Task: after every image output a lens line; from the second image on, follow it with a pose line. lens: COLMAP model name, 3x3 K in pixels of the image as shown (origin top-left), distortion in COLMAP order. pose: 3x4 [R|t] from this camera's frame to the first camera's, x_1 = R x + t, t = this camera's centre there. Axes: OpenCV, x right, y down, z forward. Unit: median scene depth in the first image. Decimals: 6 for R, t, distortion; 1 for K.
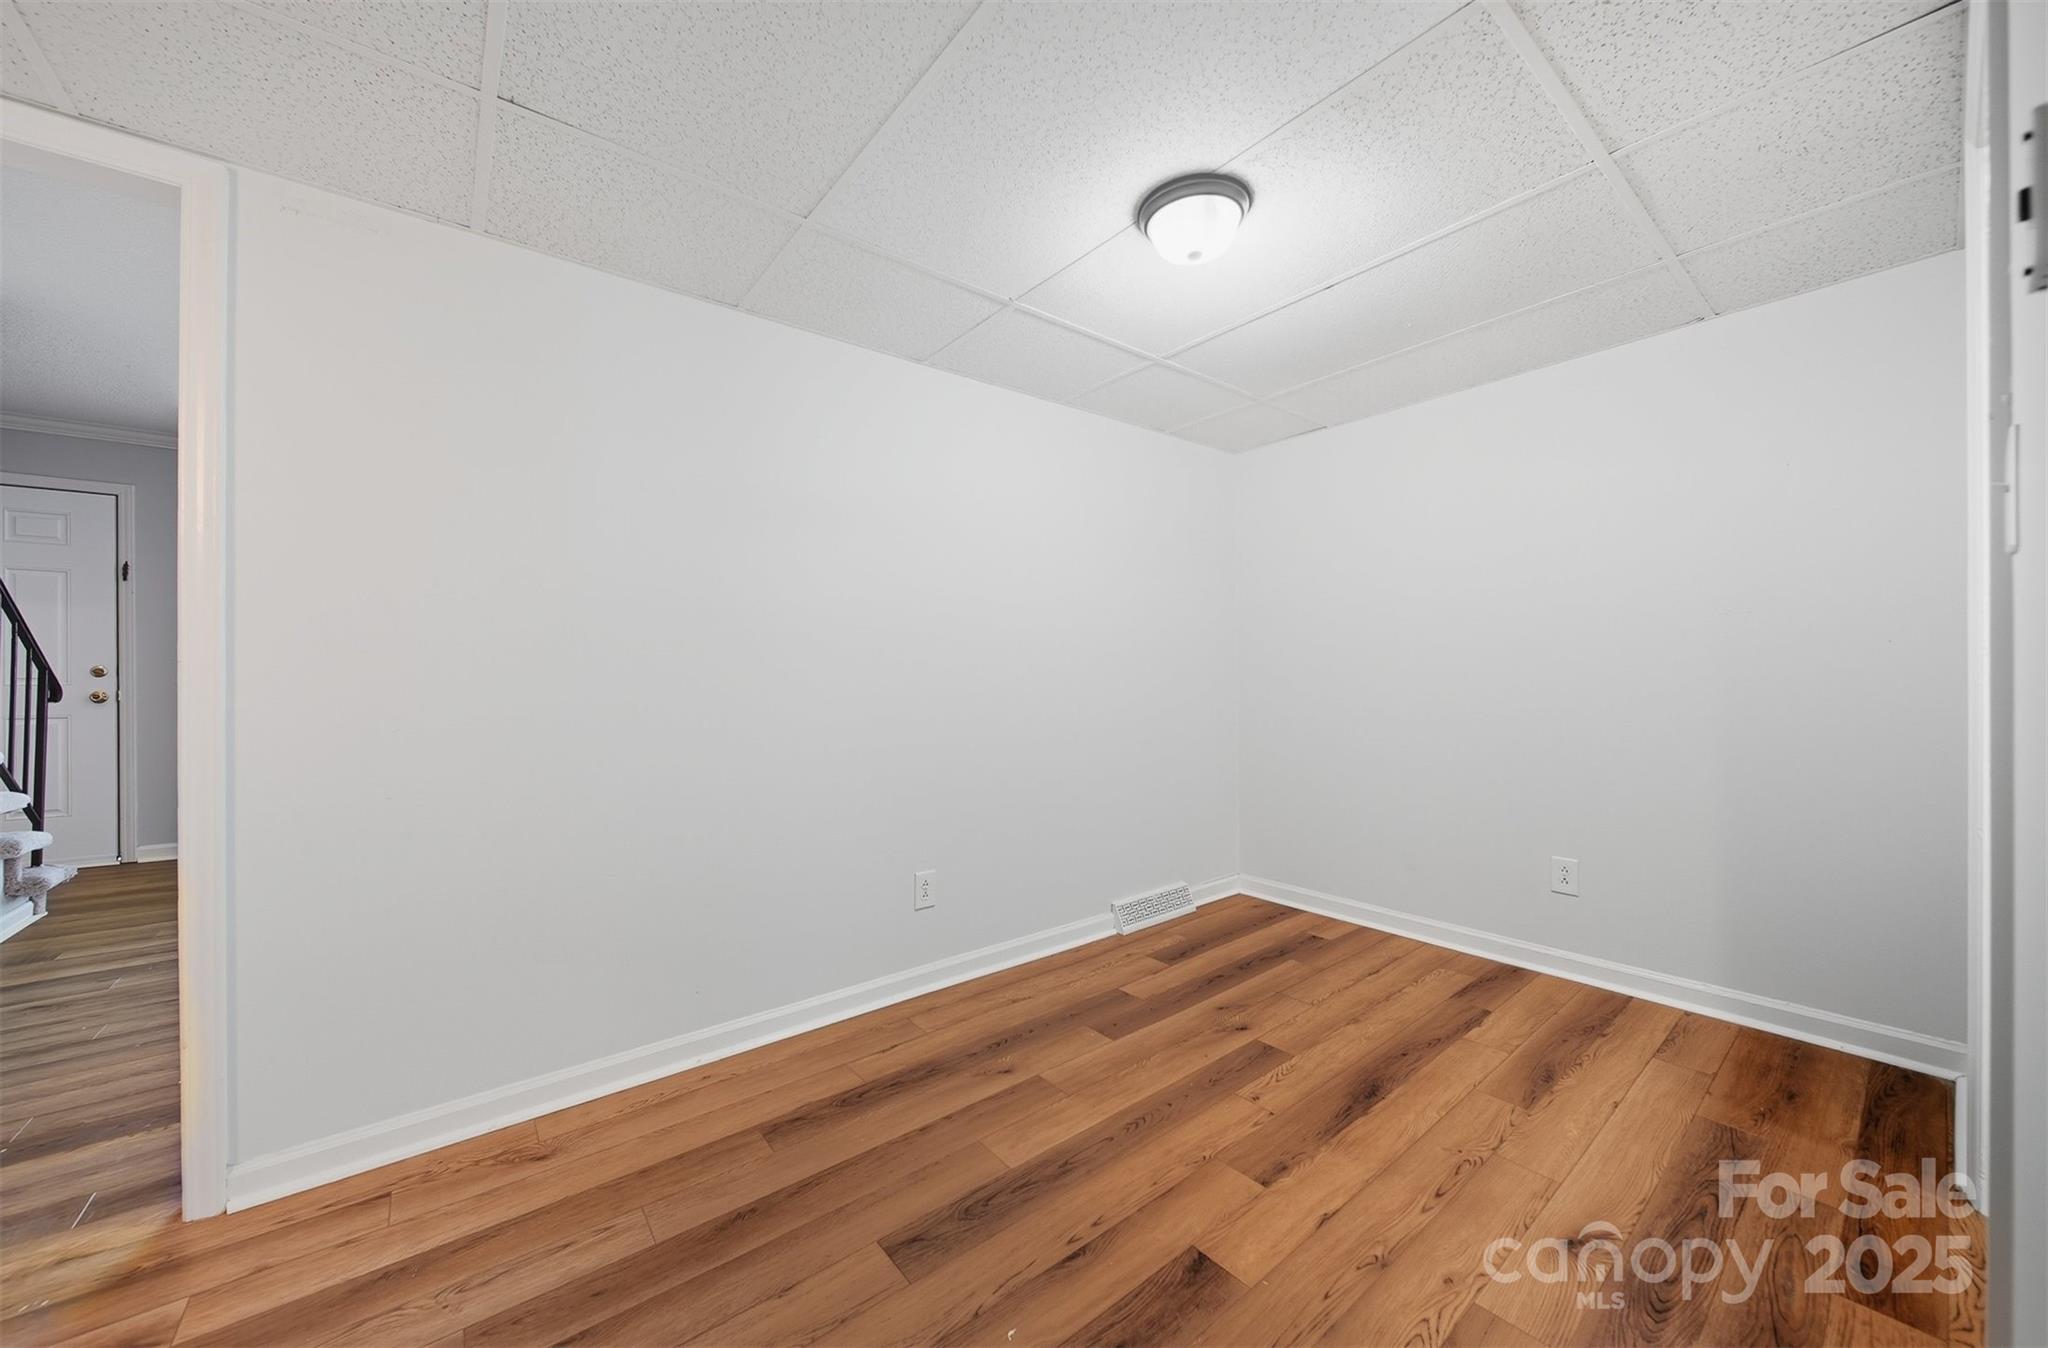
lens RADIAL K [[741.6, 0, 1032.0], [0, 741.6, 678.9], [0, 0, 1]] dist [0.000096, 0.000077]
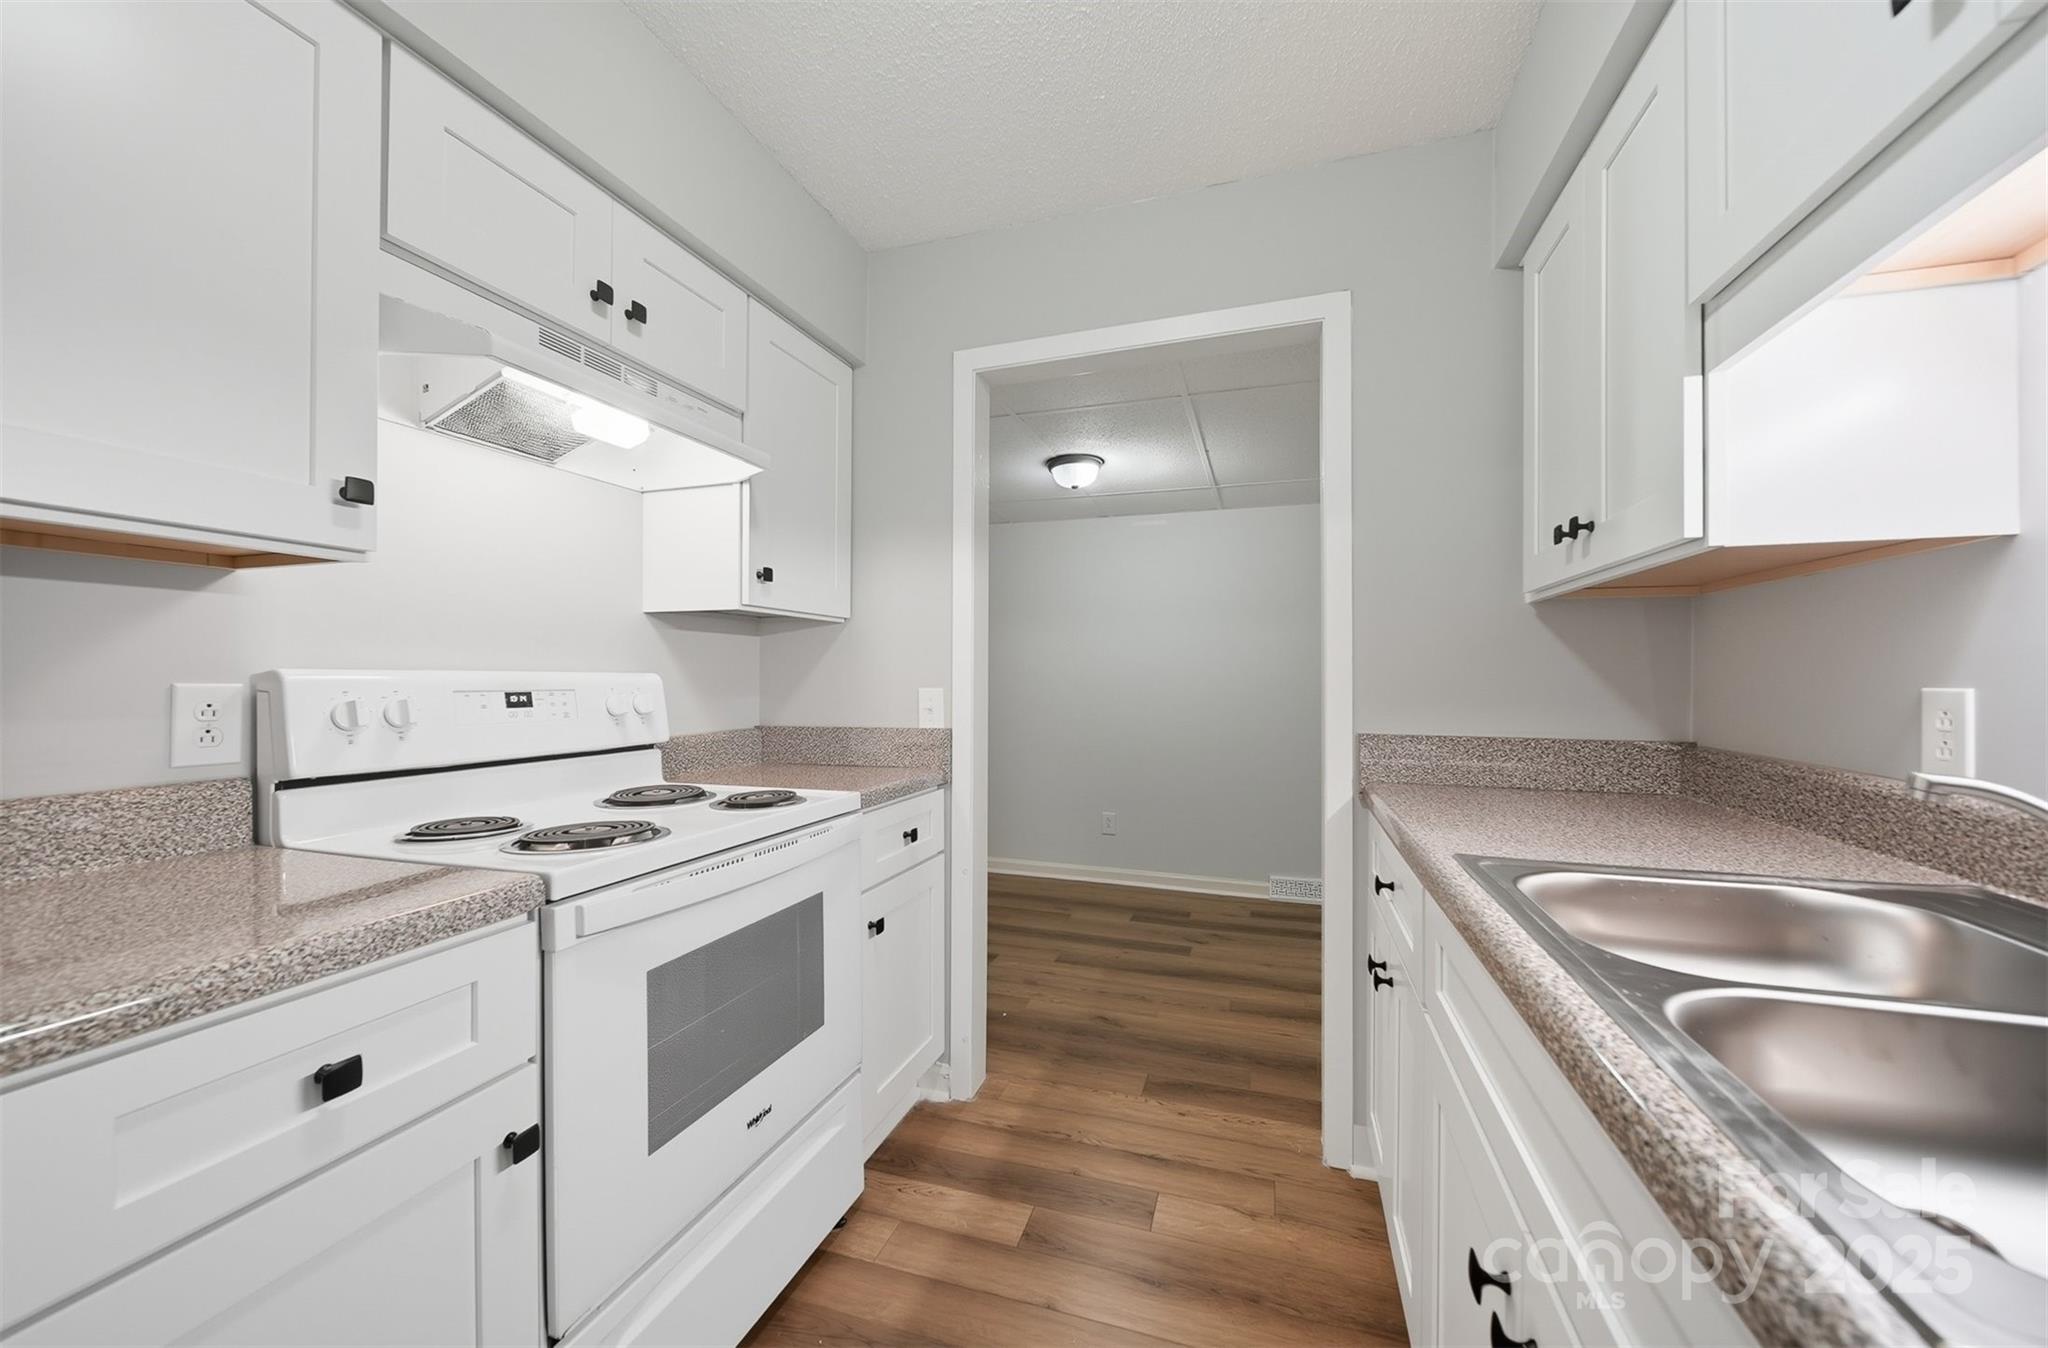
lens RADIAL K [[741.6, 0, 1032.0], [0, 741.6, 678.9], [0, 0, 1]] dist [0.000096, 0.000077]
pose [[0.554042, -0.000258, -0.832488, 1.906568], [-0.009525, 0.999933, -0.006649, -0.077496], [0.832434, 0.011614, 0.554002, -0.182257]]
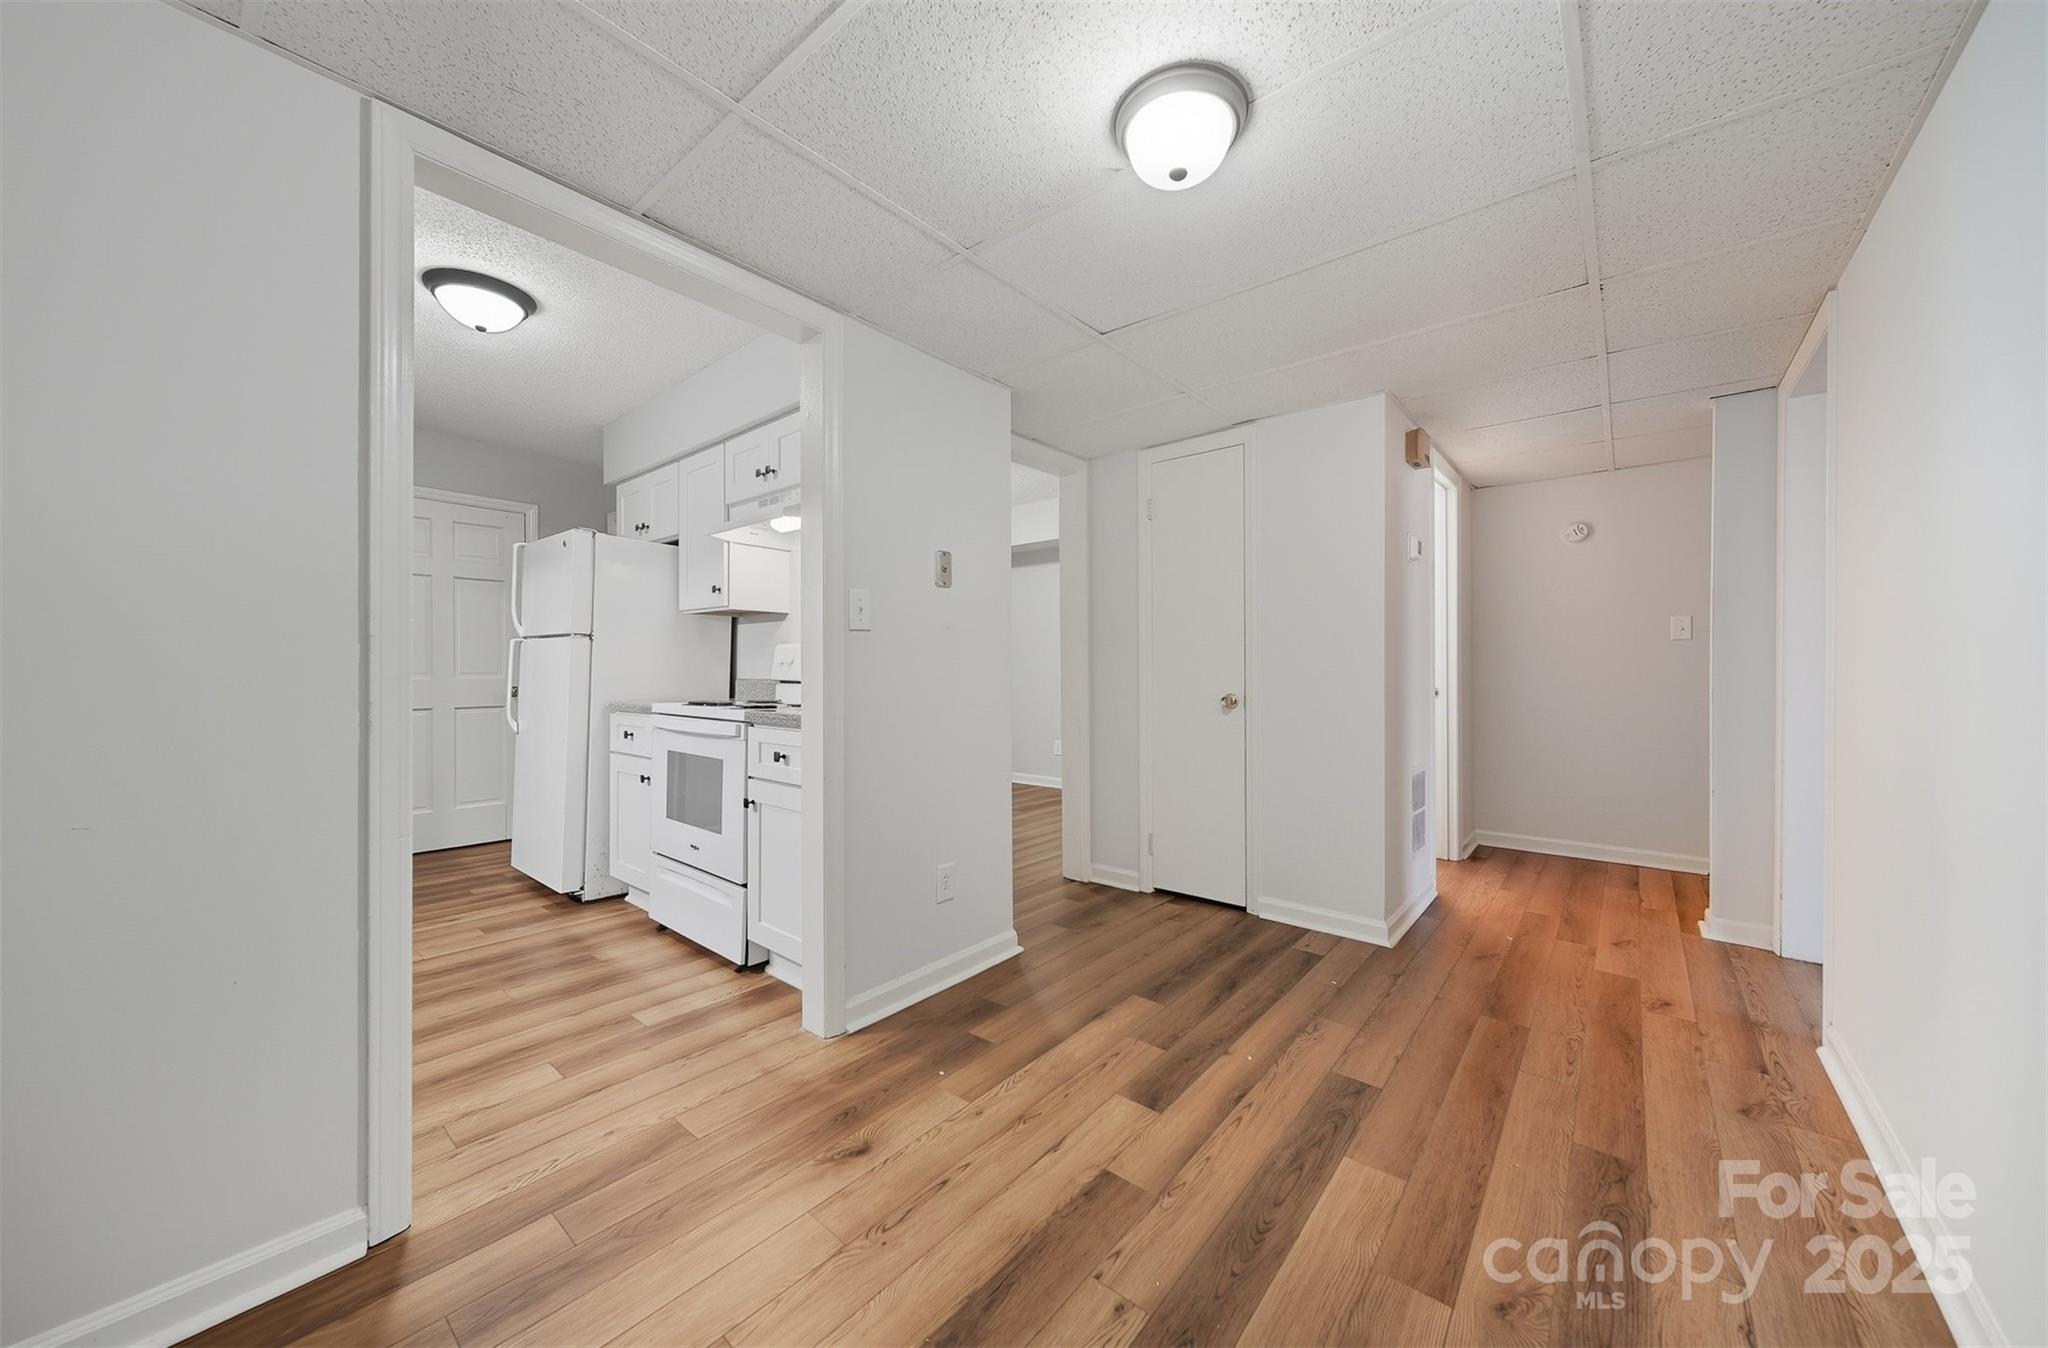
lens RADIAL K [[727.7, 0, 1024.0], [0, 727.7, 674.0], [0, 0, 1]] dist [-0.000774, -0.000544]
pose [[-0.981884, 0.006936, -0.189356, 0.590079], [0.005421, 0.999949, 0.008514, -0.011852], [0.189406, 0.007334, -0.981872, 1.890176]]
